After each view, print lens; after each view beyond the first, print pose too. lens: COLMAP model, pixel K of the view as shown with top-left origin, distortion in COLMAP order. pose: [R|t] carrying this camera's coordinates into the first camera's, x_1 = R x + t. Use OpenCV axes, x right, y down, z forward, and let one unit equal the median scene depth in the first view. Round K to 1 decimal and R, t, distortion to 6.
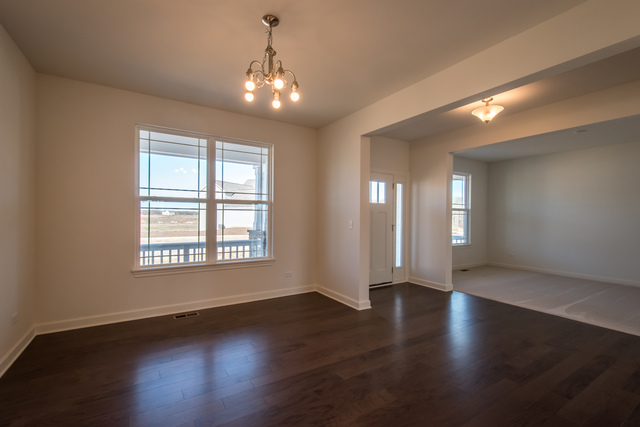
lens RADIAL K [[279.7, 0, 320.0], [0, 279.7, 213.5], [0, 0, 1]] dist [-0.001735, -0.000091]
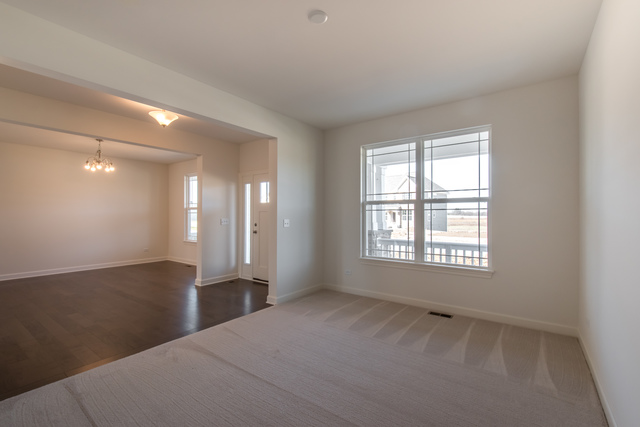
lens RADIAL K [[288.5, 0, 320.0], [0, 288.5, 213.5], [0, 0, 1]] dist [0.000510, 0.000020]
pose [[0.351523, -0.016536, -0.936033, 0.454364], [0.013548, 0.999829, -0.012575, 0.006707], [0.936081, -0.008261, 0.351687, 0.289043]]
